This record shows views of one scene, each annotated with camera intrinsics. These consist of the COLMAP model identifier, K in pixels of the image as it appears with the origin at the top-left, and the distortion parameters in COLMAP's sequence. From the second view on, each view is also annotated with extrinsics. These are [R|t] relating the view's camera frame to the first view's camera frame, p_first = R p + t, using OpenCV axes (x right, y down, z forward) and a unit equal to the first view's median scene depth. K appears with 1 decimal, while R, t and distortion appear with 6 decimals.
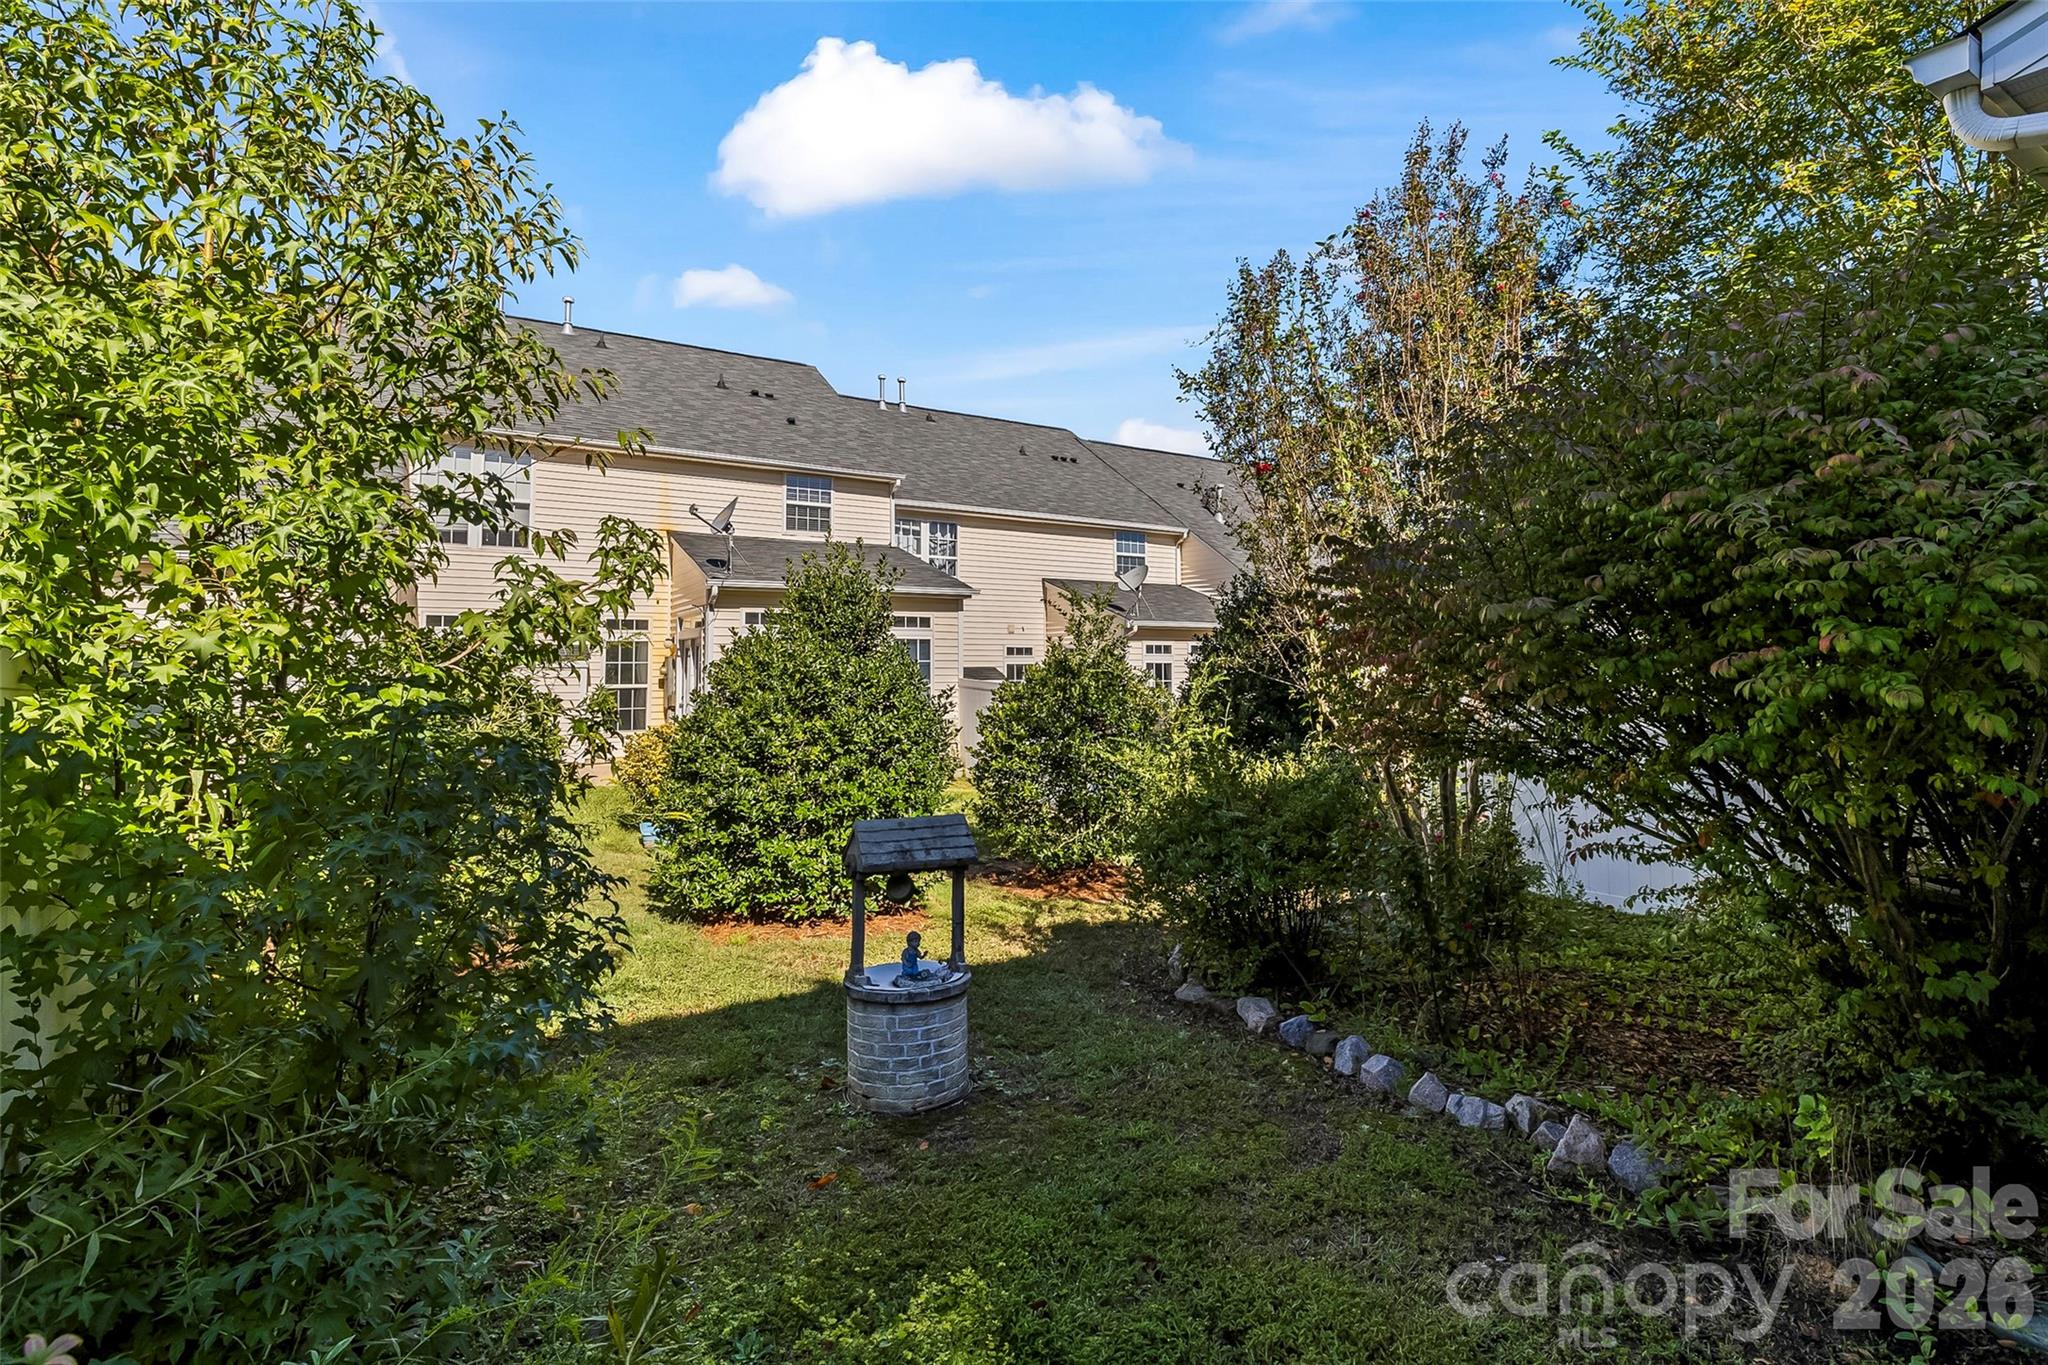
lens RADIAL K [[947.8, 0, 1033.1], [0, 947.8, 624.3], [0, 0, 1]] dist [0.001166, -0.004281]
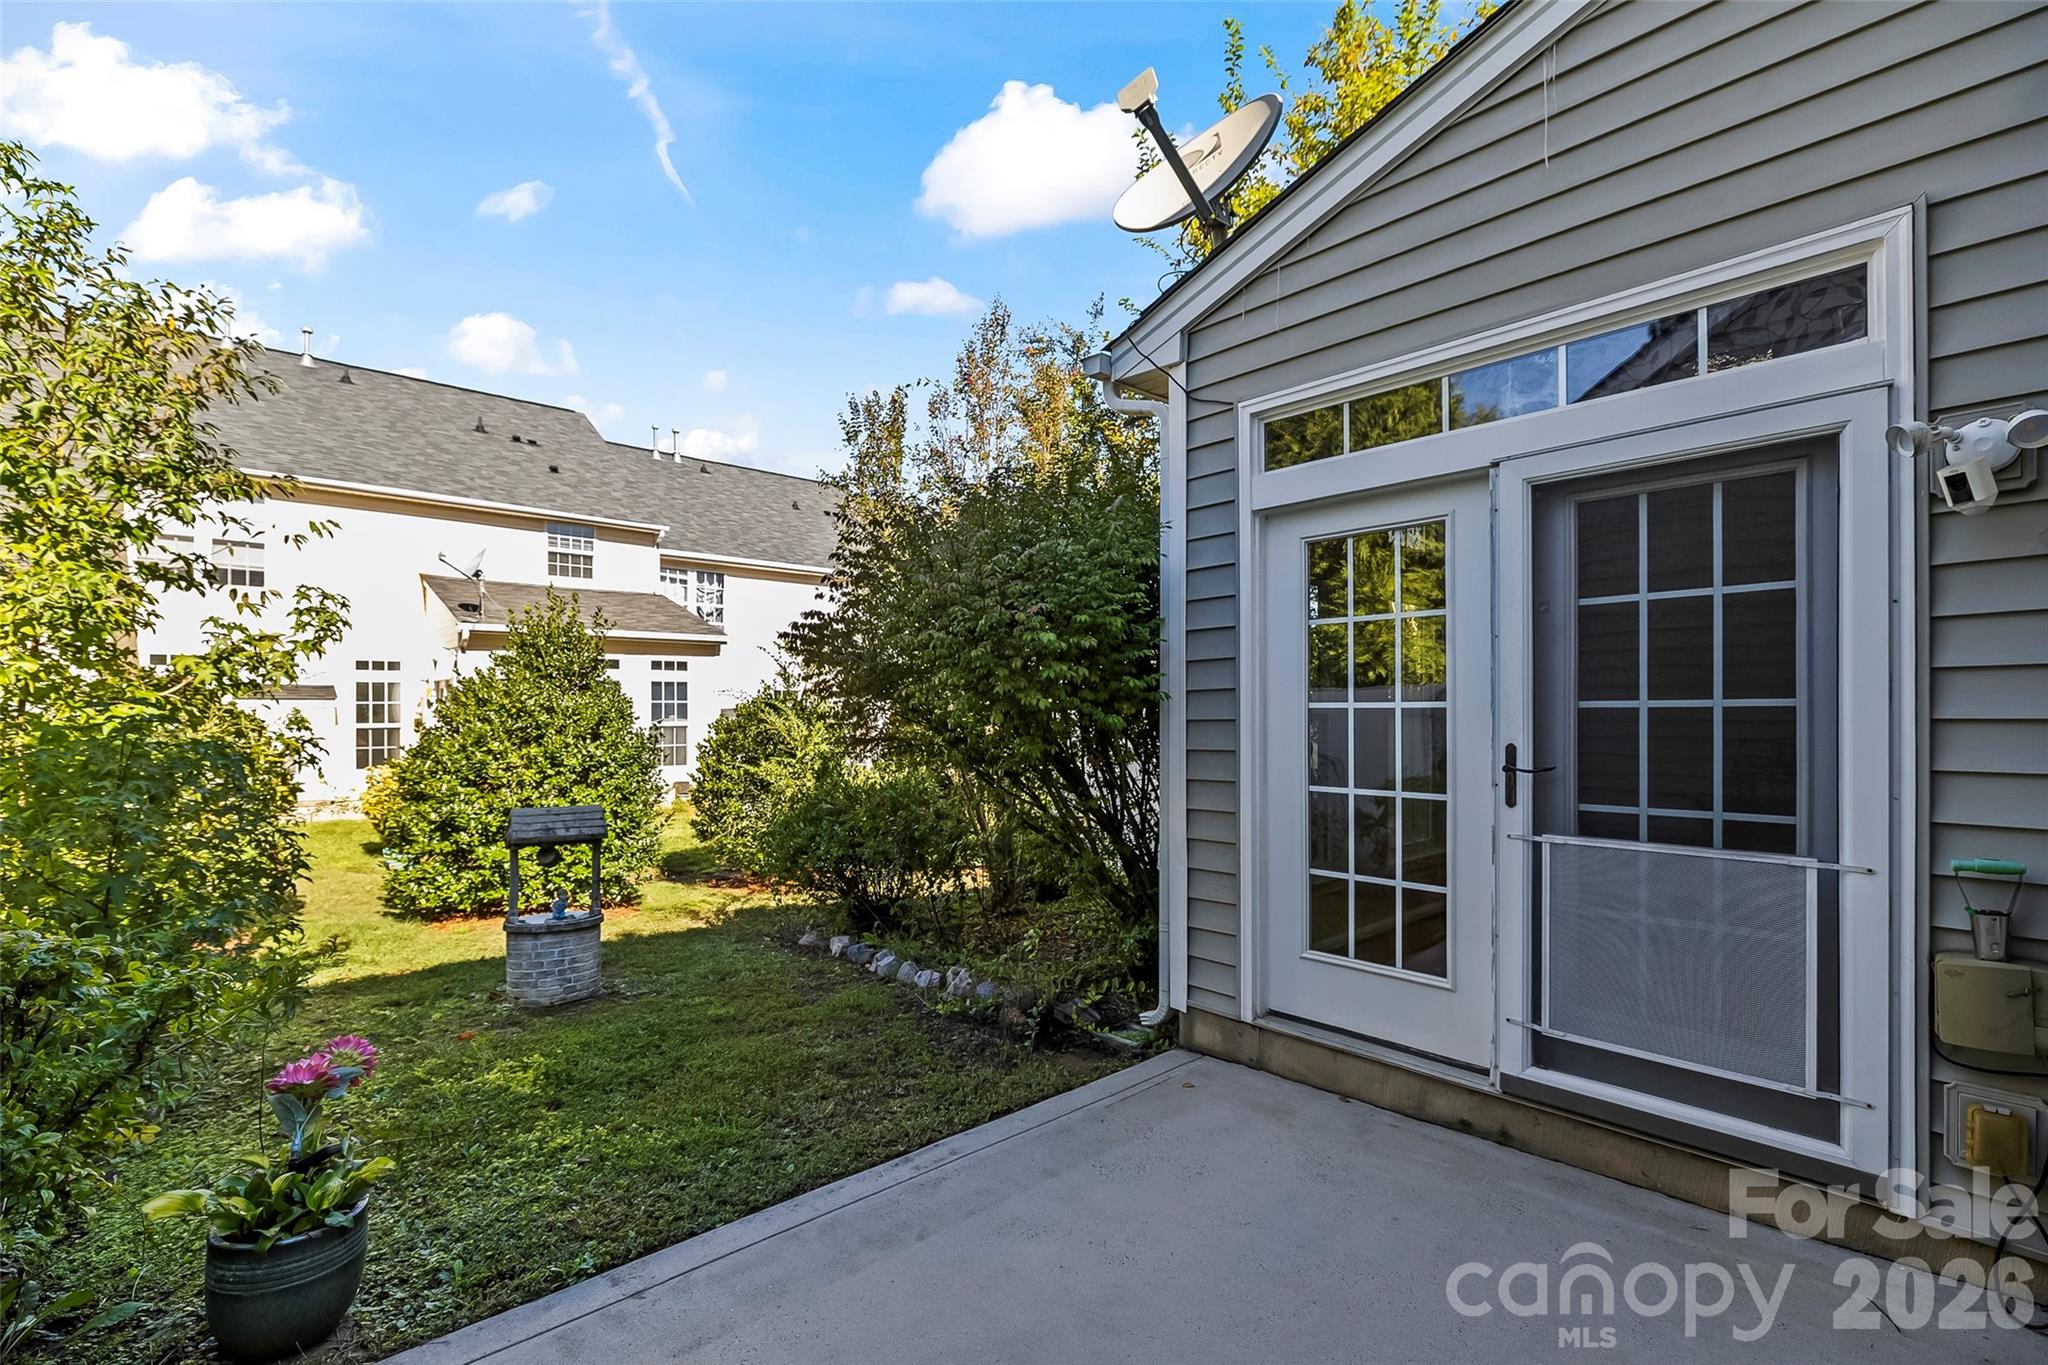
lens RADIAL K [[947.8, 0, 1054.4], [0, 947.8, 714.9], [0, 0, 1]] dist [0.001166, -0.004281]
pose [[0.981454, 0.000448, 0.191697, 0.190386], [-0.009435, 0.998898, 0.045973, -0.000263], [-0.191466, -0.046929, 0.980377, -0.294393]]
